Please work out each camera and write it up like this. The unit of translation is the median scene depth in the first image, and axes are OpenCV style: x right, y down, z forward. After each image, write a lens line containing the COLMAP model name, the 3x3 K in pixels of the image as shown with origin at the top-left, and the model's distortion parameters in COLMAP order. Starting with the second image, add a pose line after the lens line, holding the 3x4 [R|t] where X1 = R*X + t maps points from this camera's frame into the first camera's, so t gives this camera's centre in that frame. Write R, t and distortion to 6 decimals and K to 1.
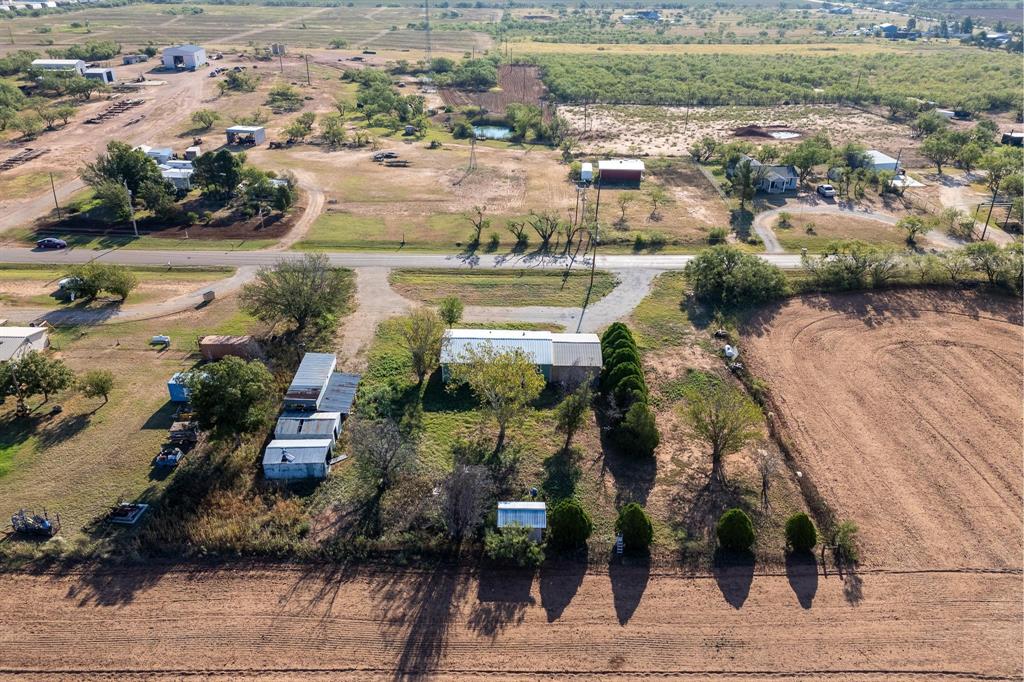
lens RADIAL K [[760.5, 0, 512.0], [0, 760.5, 341.0], [0, 0, 1]] dist [0.080664, -0.078135]
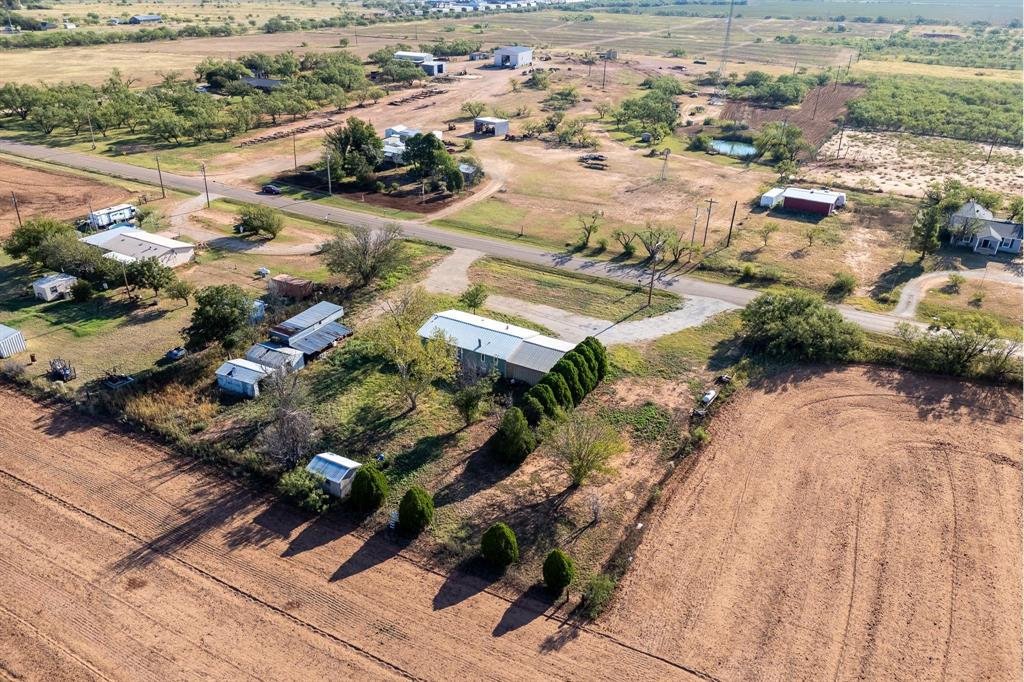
lens RADIAL K [[760.5, 0, 512.0], [0, 760.5, 341.0], [0, 0, 1]] dist [0.080664, -0.078135]
pose [[0.872902, 0.222150, -0.434386, 0.368248], [-0.227527, 0.972935, 0.040353, -0.027534], [0.431594, 0.063610, 0.899822, 0.062425]]
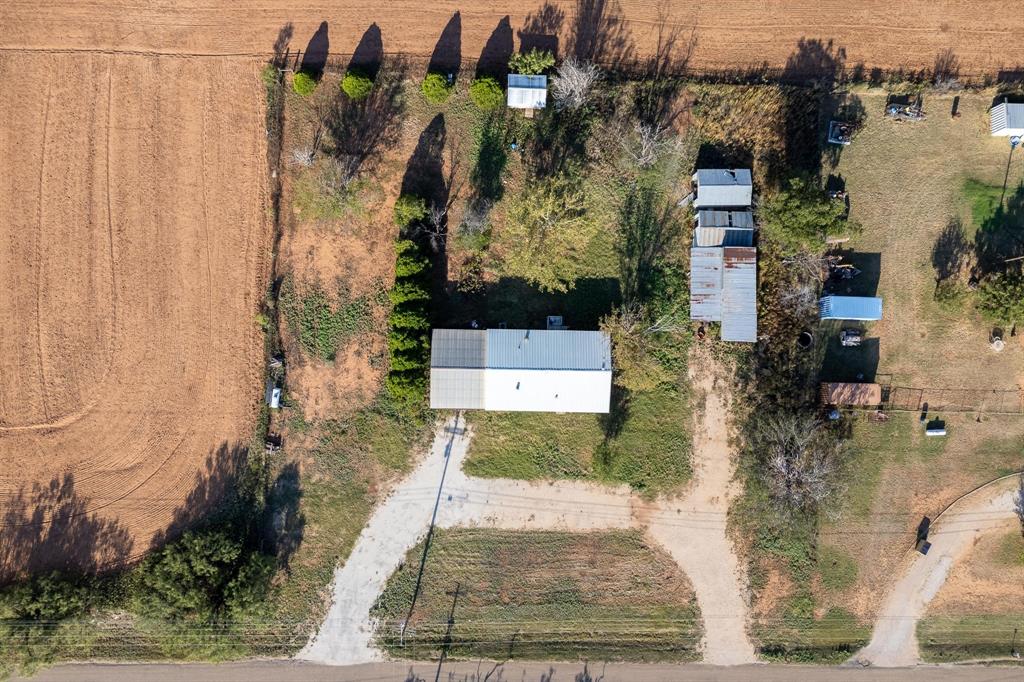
lens RADIAL K [[760.5, 0, 512.0], [0, 760.5, 341.0], [0, 0, 1]] dist [0.080664, -0.078135]
pose [[-0.998675, -0.015659, -0.049026, 0.050718], [-0.037400, -0.433585, 0.900336, -0.592729], [-0.035356, 0.900977, 0.432425, 0.453451]]
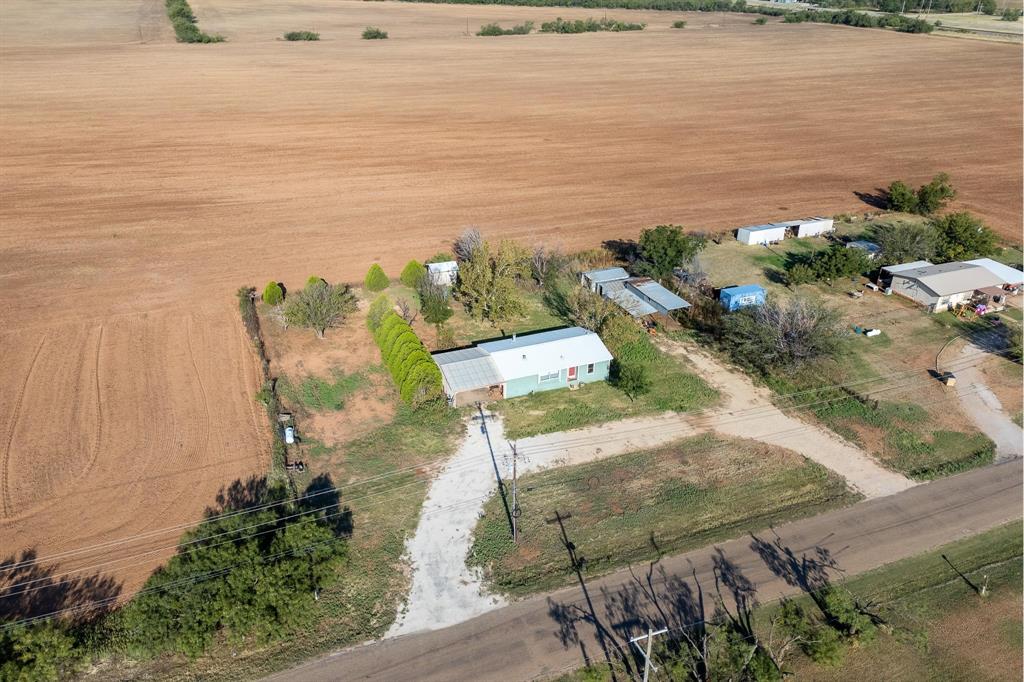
lens RADIAL K [[760.5, 0, 512.0], [0, 760.5, 341.0], [0, 0, 1]] dist [0.080664, -0.078135]
pose [[-0.925114, 0.157181, -0.345629, 0.263940], [-0.191315, 0.593322, 0.781900, -0.563927], [0.327969, 0.789470, -0.518819, 1.129549]]
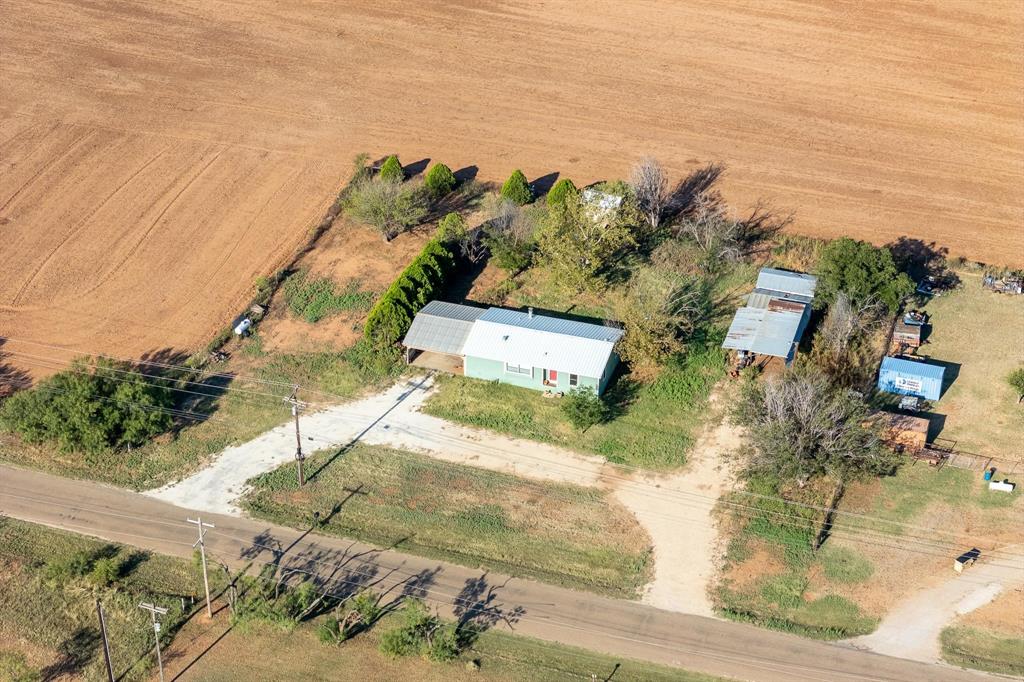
lens RADIAL K [[2072.0, 0, 512.0], [0, 2072.0, 341.0], [0, 0, 1]] dist [-0.209074, 0.533413]
pose [[-0.953171, -0.175987, 0.245952, -0.384581], [0.118938, 0.529588, 0.839875, -1.341689], [-0.278061, 0.829798, -0.483857, 1.550430]]
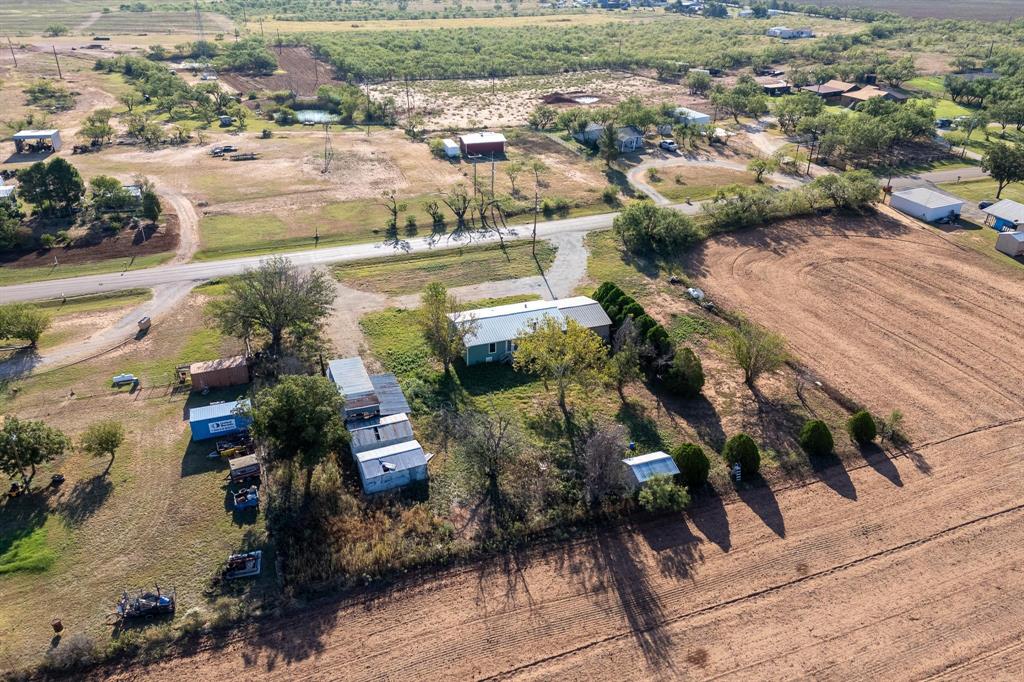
lens RADIAL K [[759.2, 0, 511.4], [0, 759.2, 324.0], [0, 0, 1]] dist [0.079747, -0.074869]
pose [[0.934021, -0.163624, 0.317541, -0.257844], [0.160878, 0.986352, 0.035041, -0.019188], [-0.318941, 0.018356, 0.947597, 0.031246]]
